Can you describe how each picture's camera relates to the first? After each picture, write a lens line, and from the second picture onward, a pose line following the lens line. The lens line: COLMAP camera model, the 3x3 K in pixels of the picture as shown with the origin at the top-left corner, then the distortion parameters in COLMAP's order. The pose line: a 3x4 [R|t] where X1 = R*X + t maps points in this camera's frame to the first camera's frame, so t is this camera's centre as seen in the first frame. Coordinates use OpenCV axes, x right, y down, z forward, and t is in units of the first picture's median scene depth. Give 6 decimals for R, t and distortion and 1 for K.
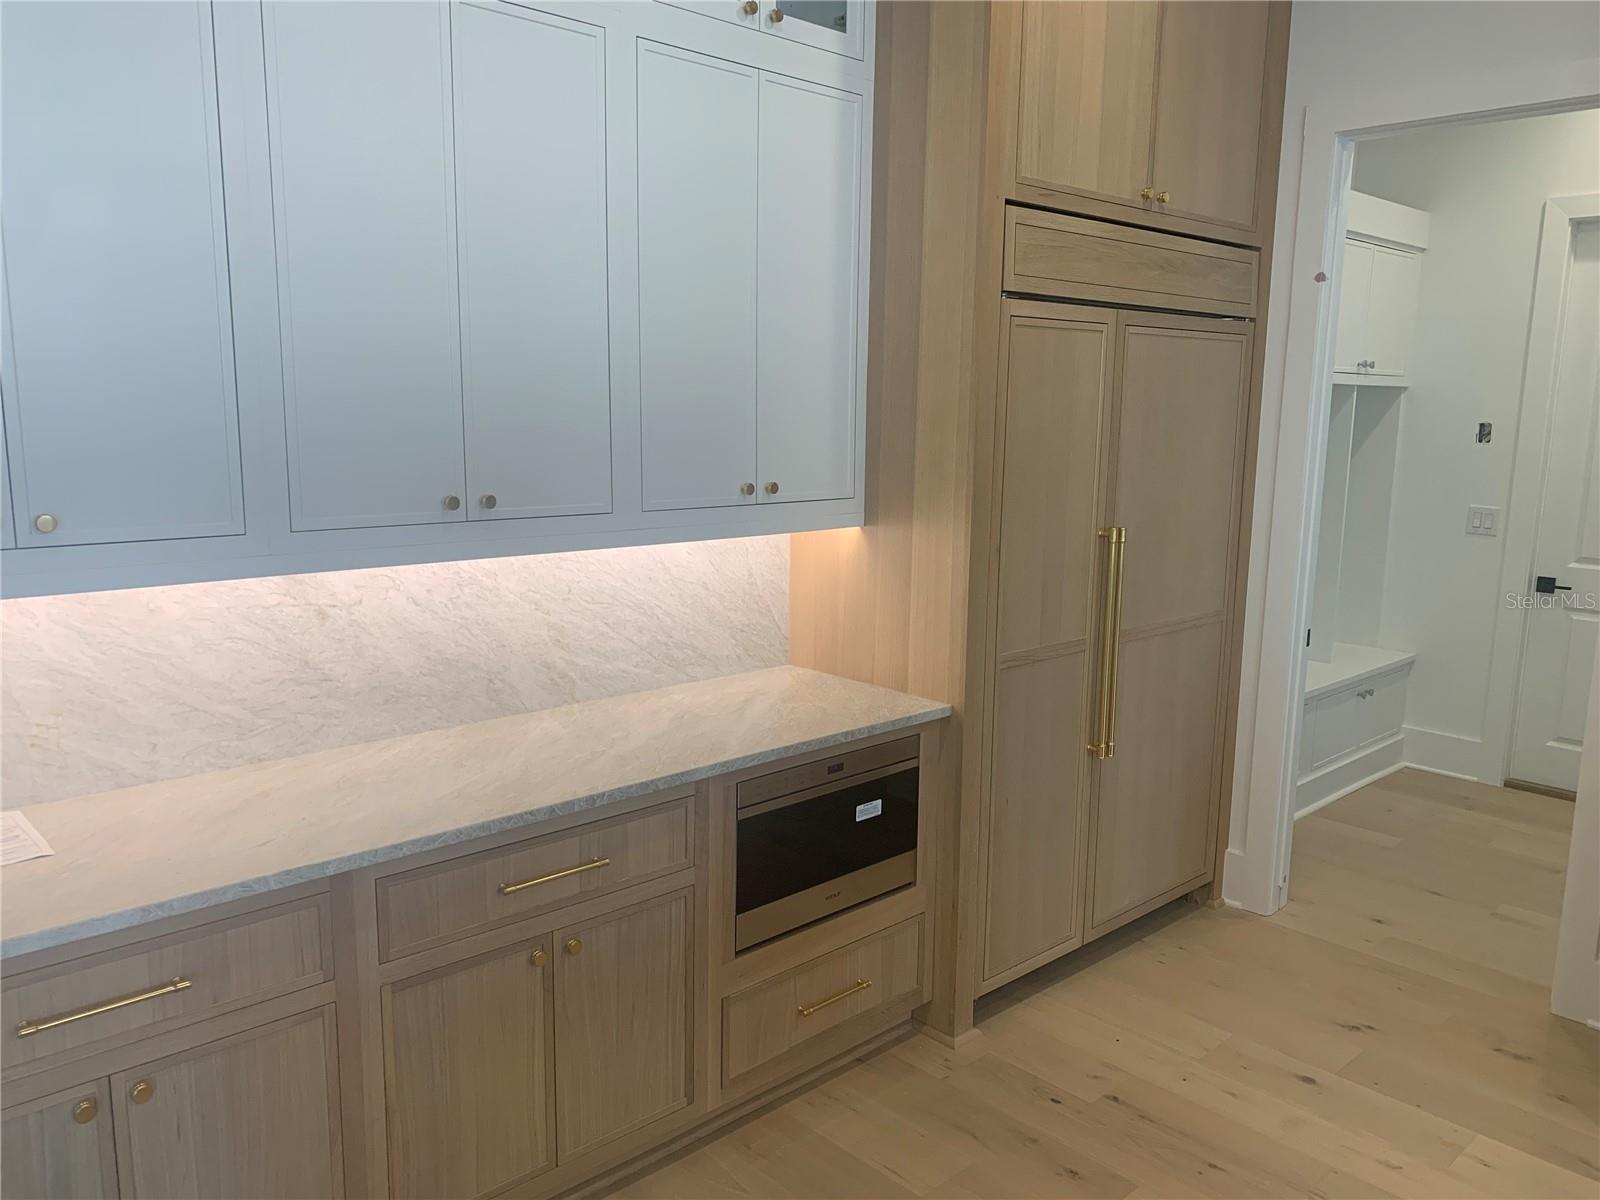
lens RADIAL K [[1215.1, 0, 795.6], [0, 1215.1, 606.1], [0, 0, 1]] dist [0.027439, -0.029890]
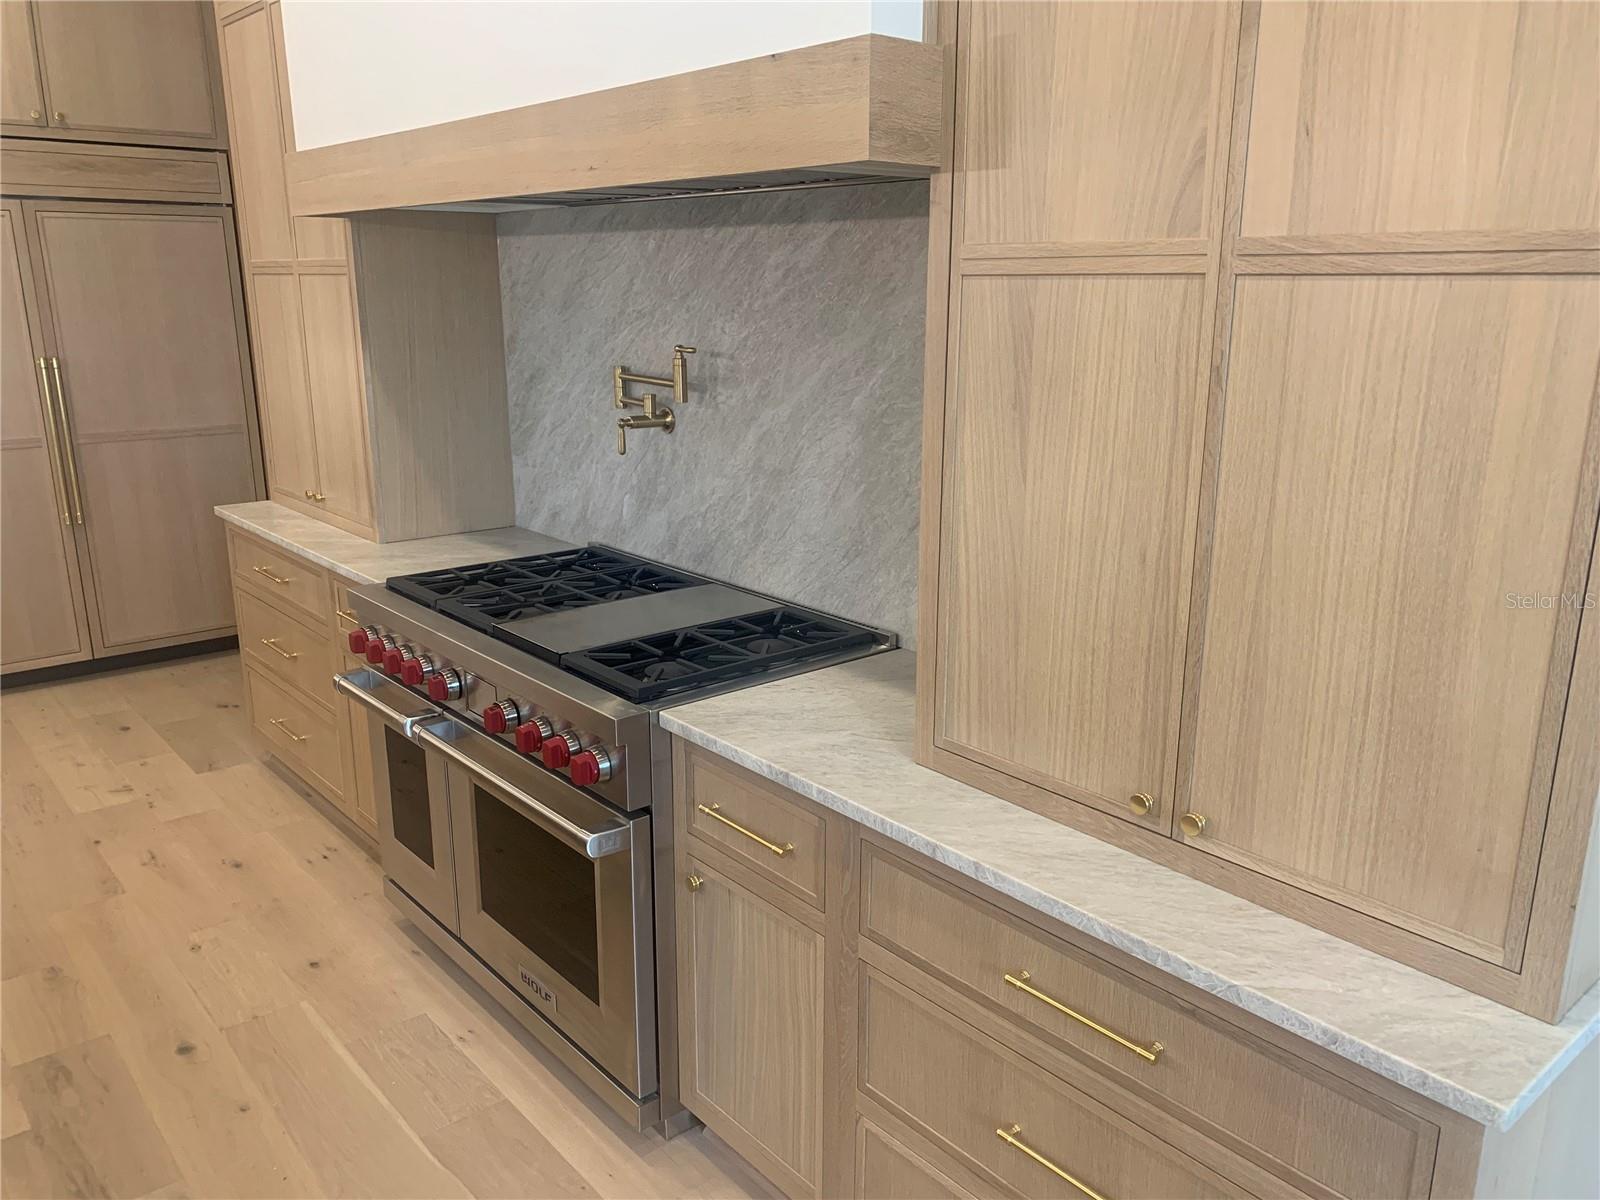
lens RADIAL K [[1215.1, 0, 806.8], [0, 1215.1, 607.2], [0, 0, 1]] dist [0.027439, -0.029890]
pose [[0.999091, -0.000474, -0.042633, 1.486441], [0.004319, 0.995920, 0.090132, 0.123095], [0.042416, -0.090234, 0.995017, -0.493483]]
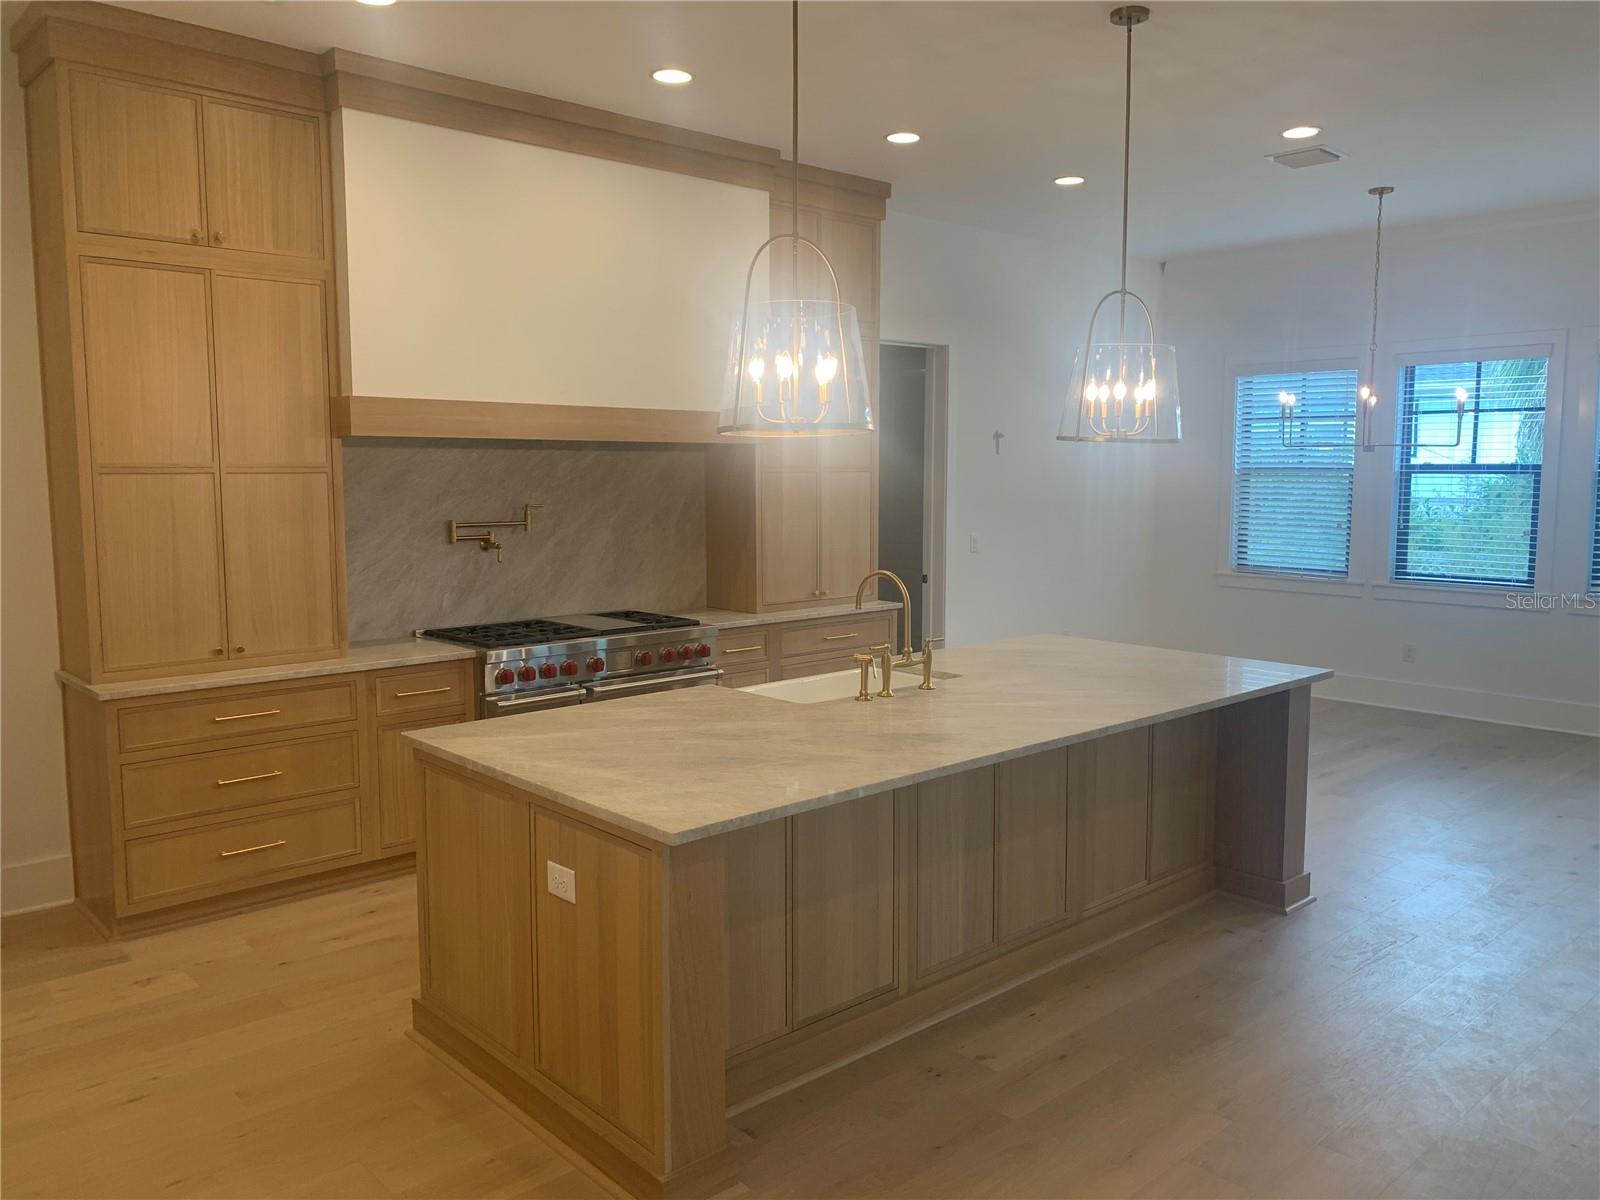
lens RADIAL K [[1215.1, 0, 796.2], [0, 1215.1, 592.6], [0, 0, 1]] dist [0.027439, -0.029890]
pose [[0.020834, -0.119652, 0.992597, -0.801720], [0.170168, 0.978751, 0.114412, -0.018355], [-0.985195, 0.166524, 0.040752, 0.025674]]
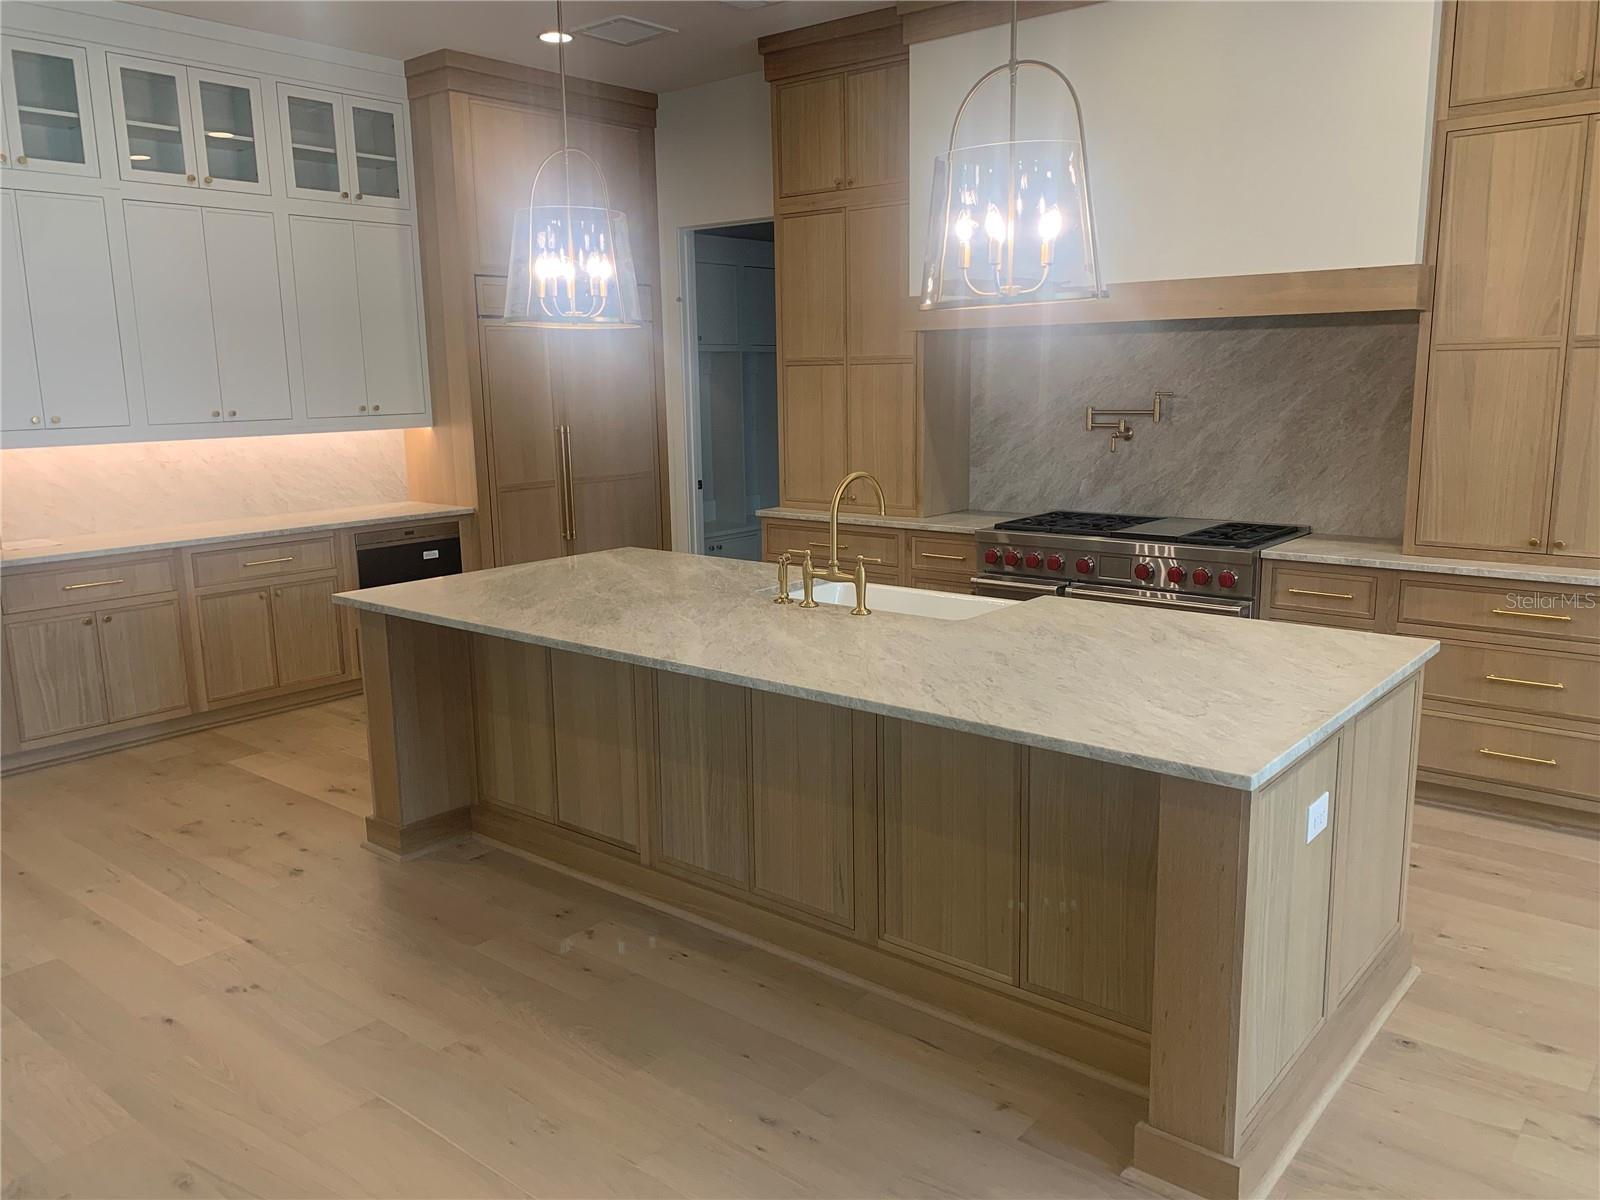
lens RADIAL K [[1215.1, 0, 788.7], [0, 1215.1, 594.2], [0, 0, 1]] dist [0.027439, -0.029890]
pose [[0.992560, -0.053744, 0.109256, 0.498760], [0.052396, 0.998511, 0.015180, 0.262374], [-0.109909, -0.009343, 0.993898, -1.365824]]
